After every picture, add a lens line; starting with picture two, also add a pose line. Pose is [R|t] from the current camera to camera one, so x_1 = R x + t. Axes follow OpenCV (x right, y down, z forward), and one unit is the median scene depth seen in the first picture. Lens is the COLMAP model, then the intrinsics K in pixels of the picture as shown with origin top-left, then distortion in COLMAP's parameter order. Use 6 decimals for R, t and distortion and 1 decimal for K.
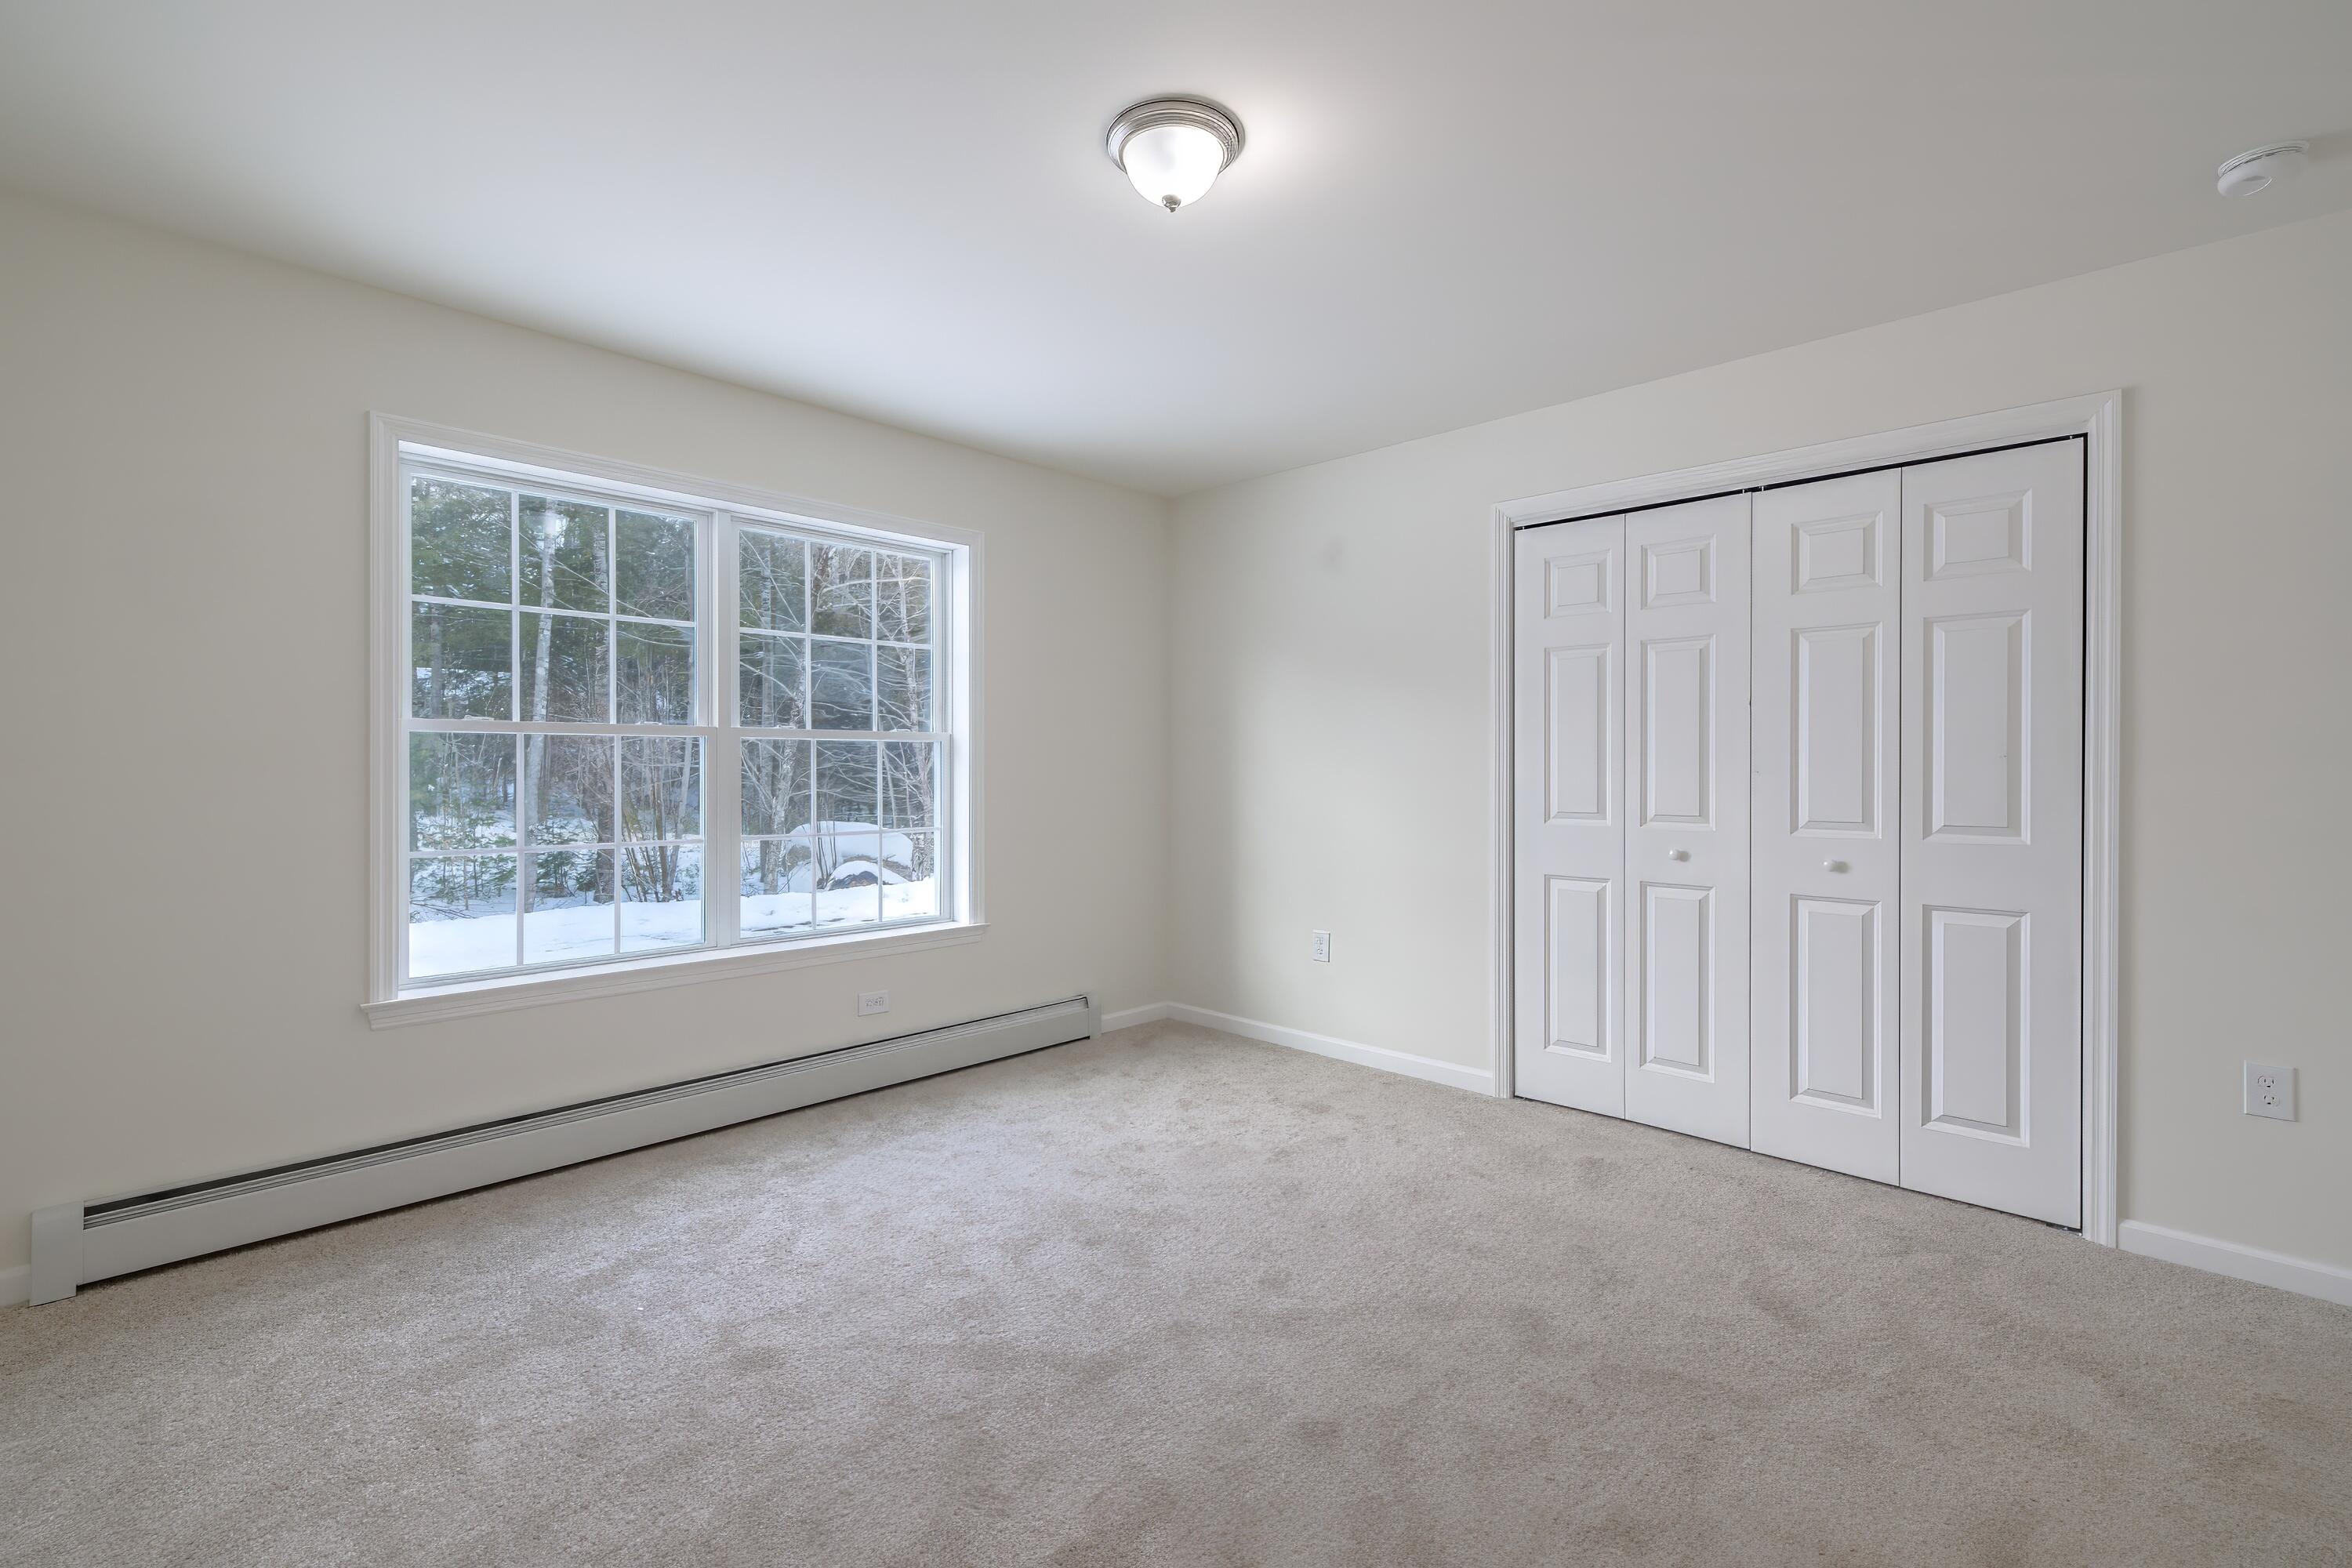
lens RADIAL K [[1009.1, 0, 1188.5], [0, 1009.1, 774.8], [0, 0, 1]] dist [0.004074, -0.000362]
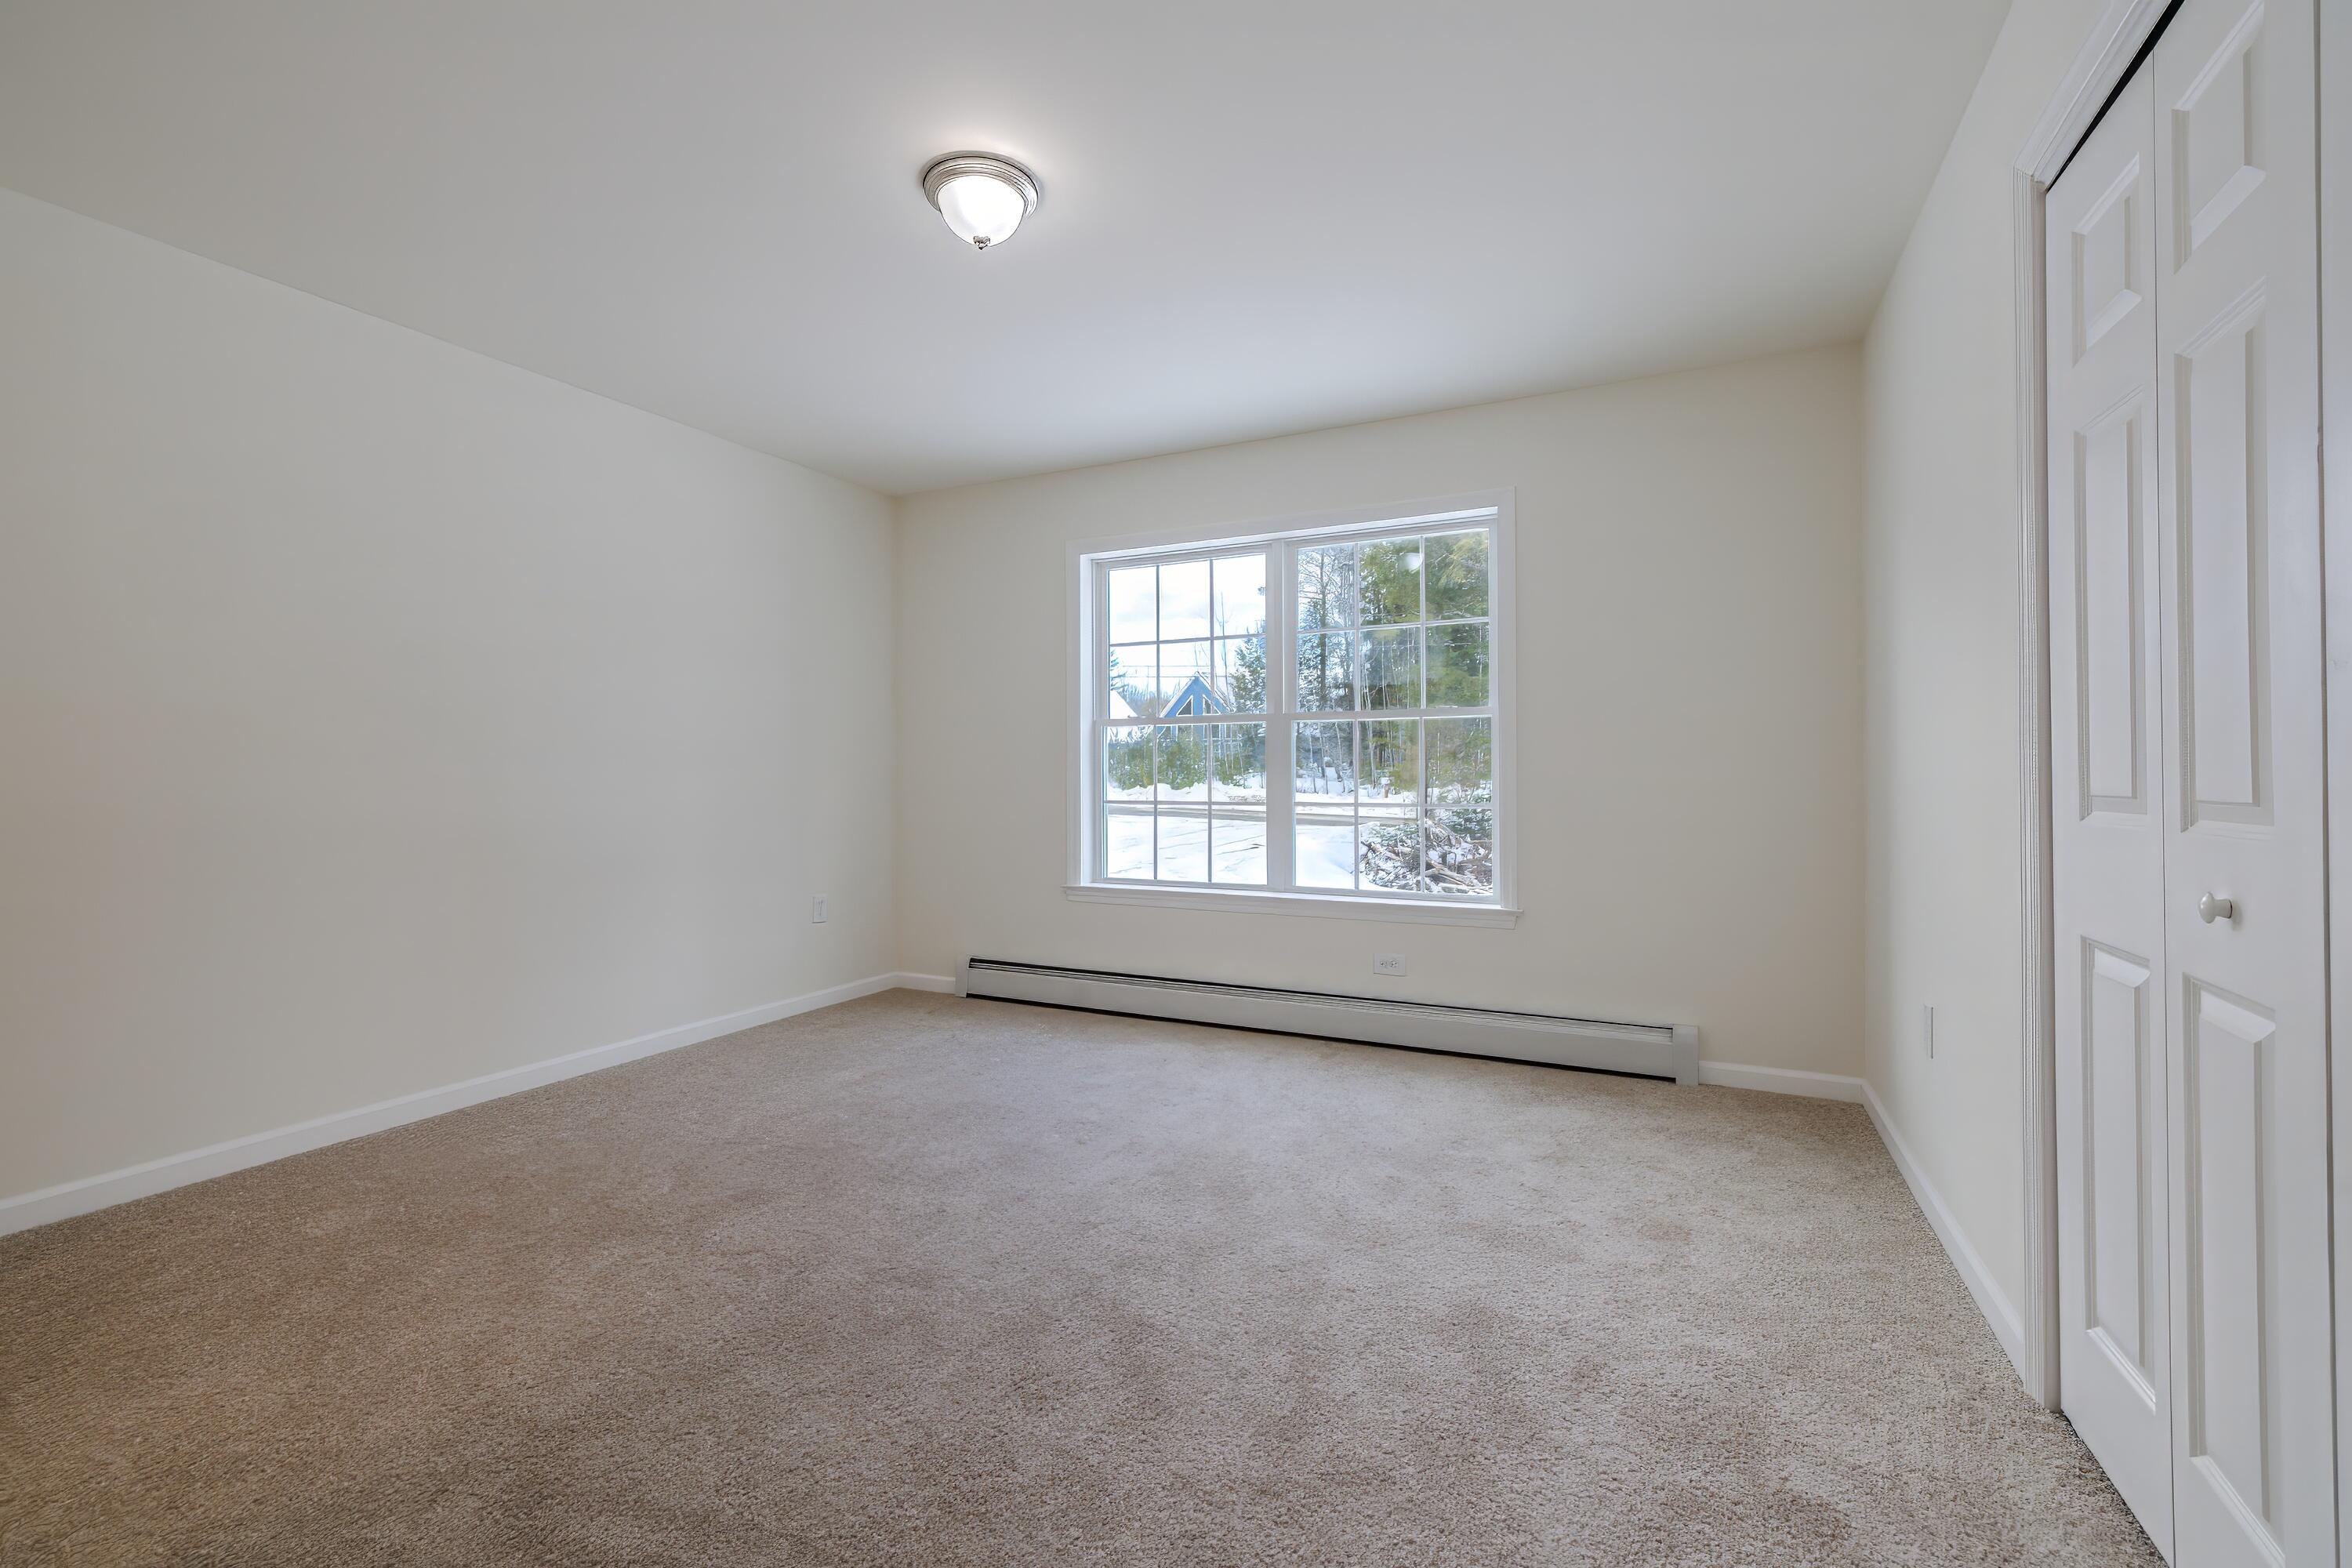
lens RADIAL K [[1009.1, 0, 1182.8], [0, 1009.1, 769.0], [0, 0, 1]] dist [0.004074, -0.000362]
pose [[0.303971, -0.002358, -0.952678, 0.644579], [0.004406, 0.999990, -0.001069, 0.019623], [0.952671, -0.003872, 0.303978, 0.469963]]
